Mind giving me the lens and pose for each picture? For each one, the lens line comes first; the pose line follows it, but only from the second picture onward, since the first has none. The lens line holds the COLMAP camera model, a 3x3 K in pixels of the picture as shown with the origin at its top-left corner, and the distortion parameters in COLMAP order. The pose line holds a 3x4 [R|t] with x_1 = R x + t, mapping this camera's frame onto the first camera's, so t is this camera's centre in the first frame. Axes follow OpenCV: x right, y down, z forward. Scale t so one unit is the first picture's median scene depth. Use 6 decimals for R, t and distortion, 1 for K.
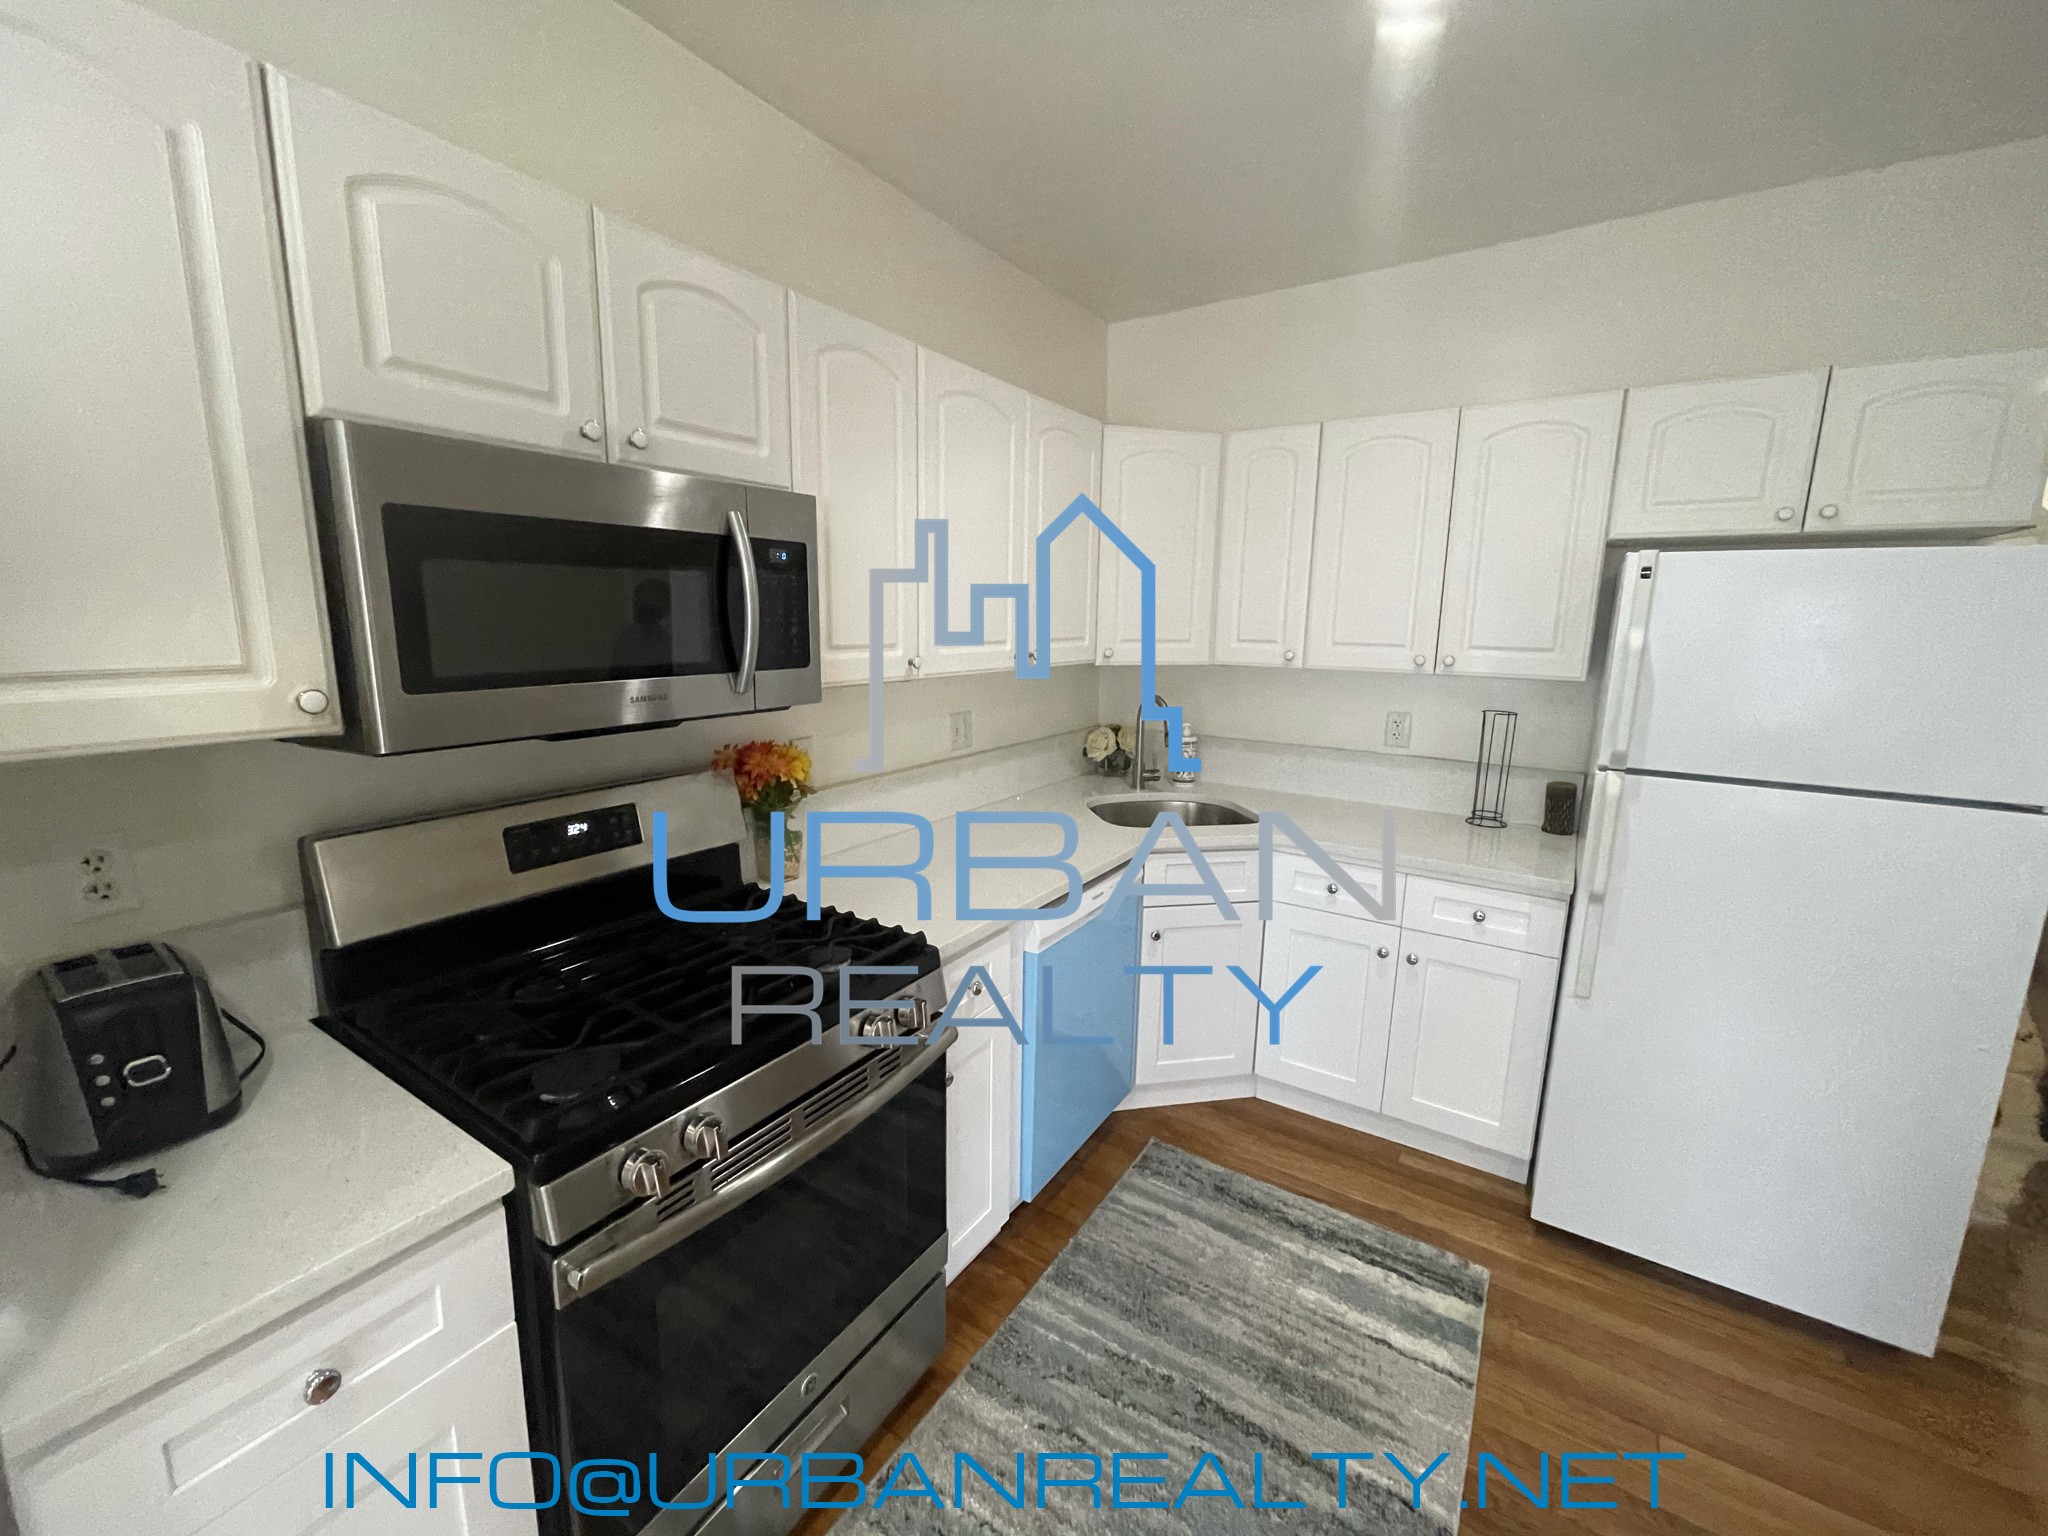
lens RADIAL K [[828.0, 0, 1014.0], [0, 828.0, 769.1], [0, 0, 1]] dist [0.000518, 0.000039]
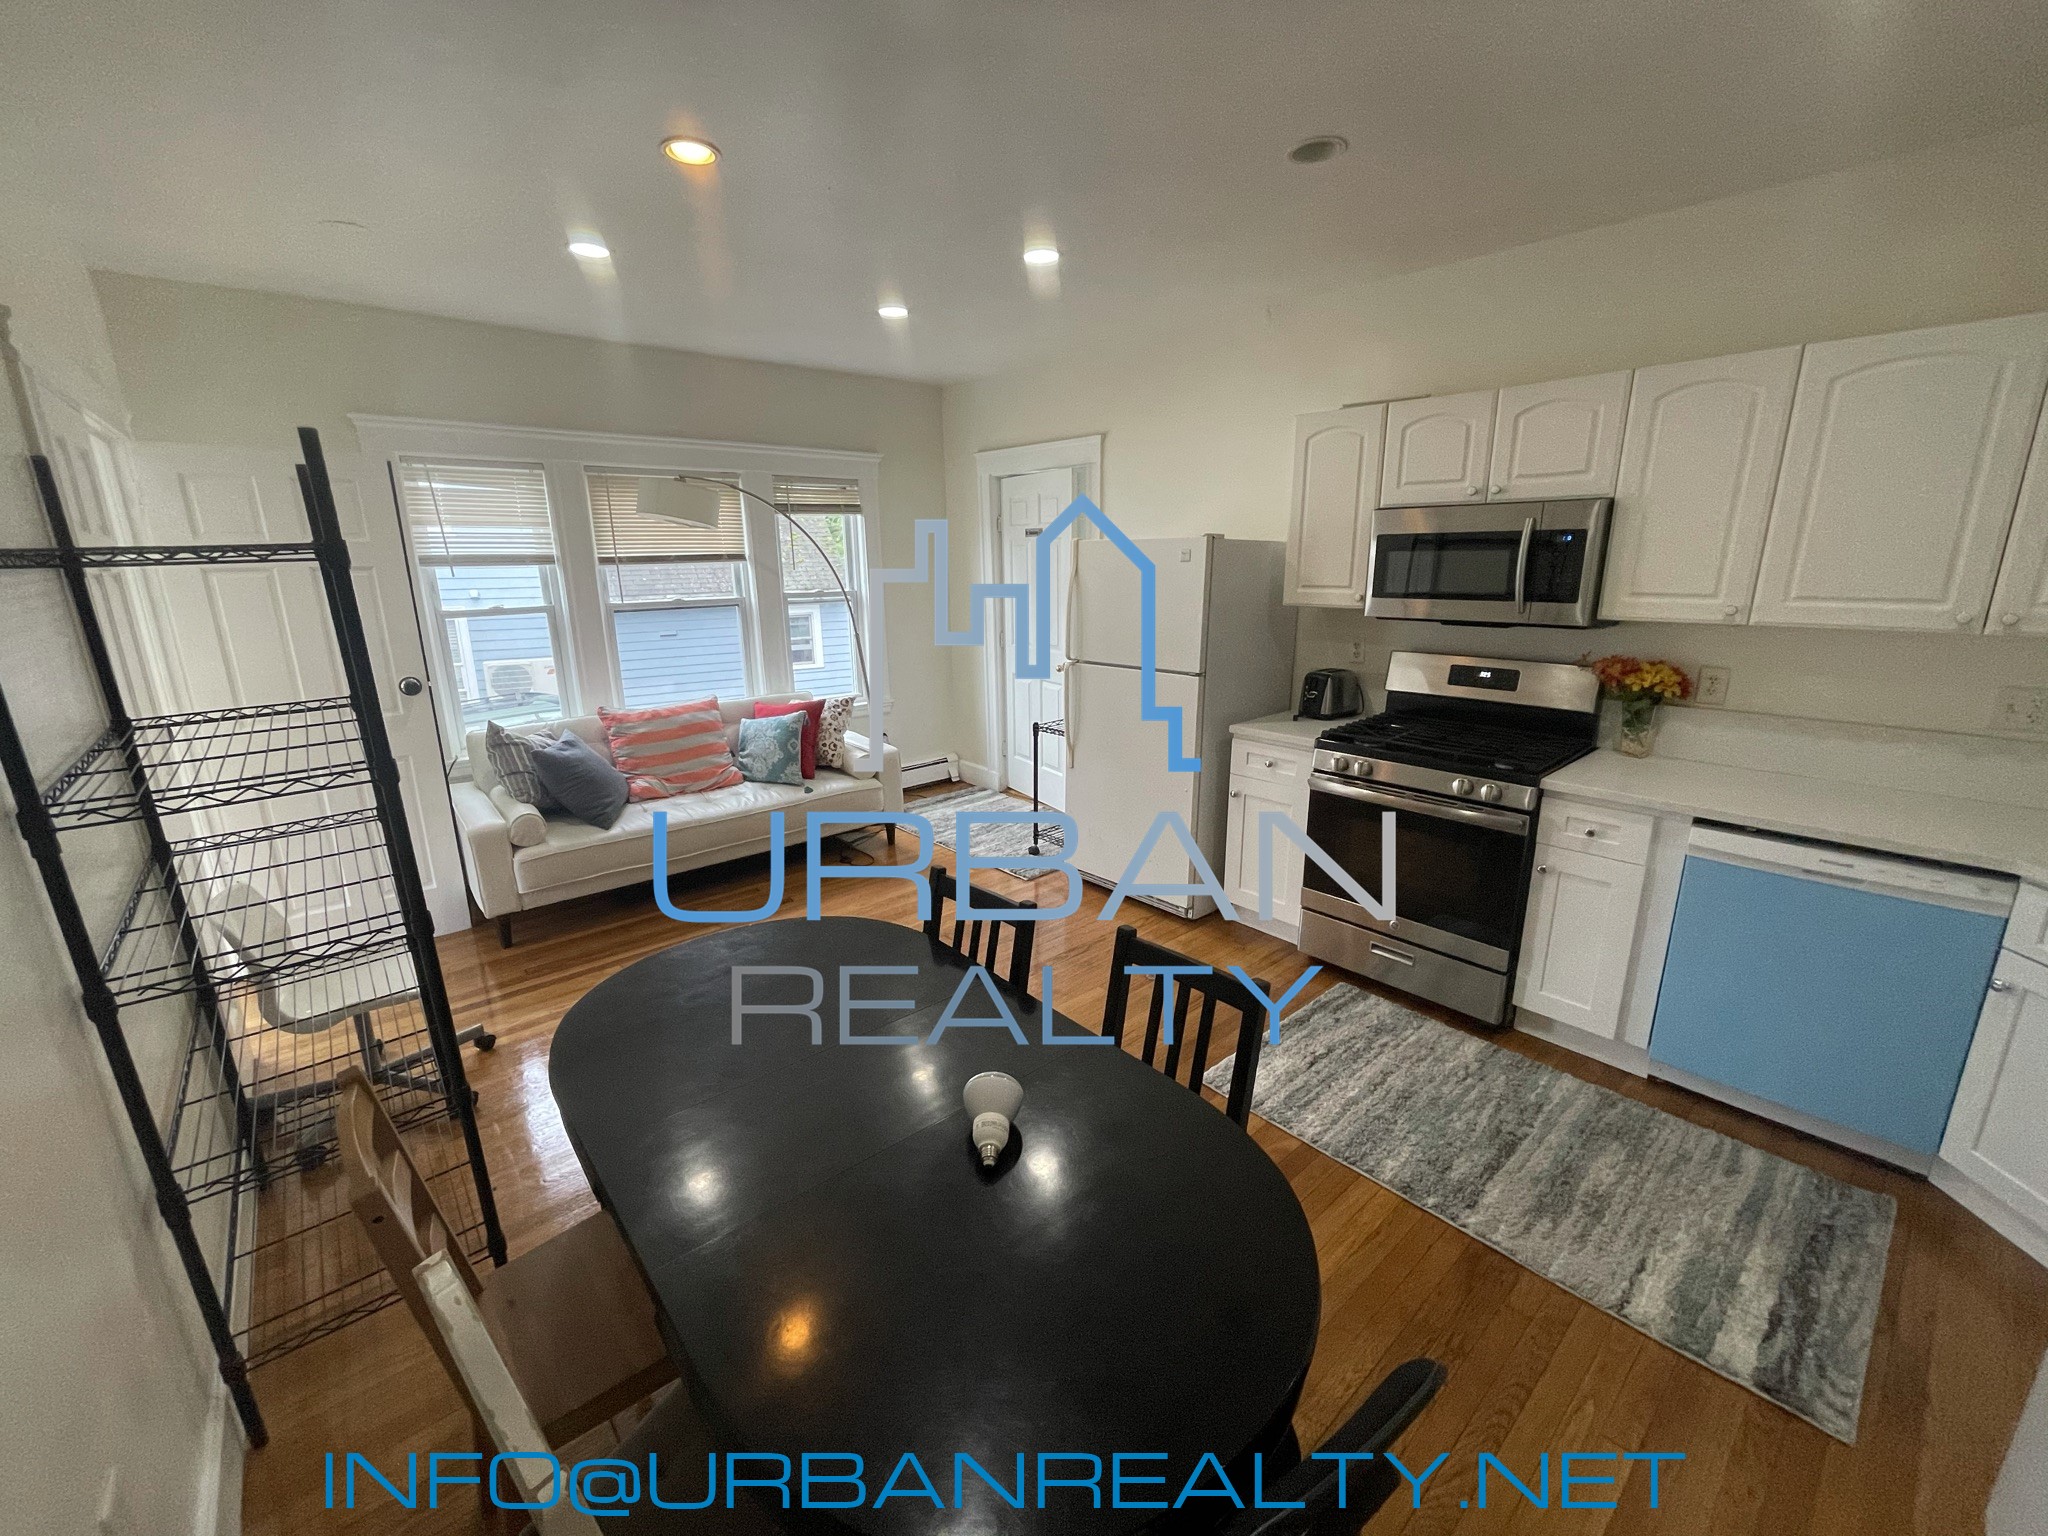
lens RADIAL K [[828.0, 0, 1016.3], [0, 828.0, 766.4], [0, 0, 1]] dist [0.000518, 0.000039]
pose [[-0.260088, 0.231723, -0.937368, 1.687230], [-0.168629, 0.944958, 0.280389, -0.089427], [0.950746, 0.230993, -0.206697, 0.343978]]
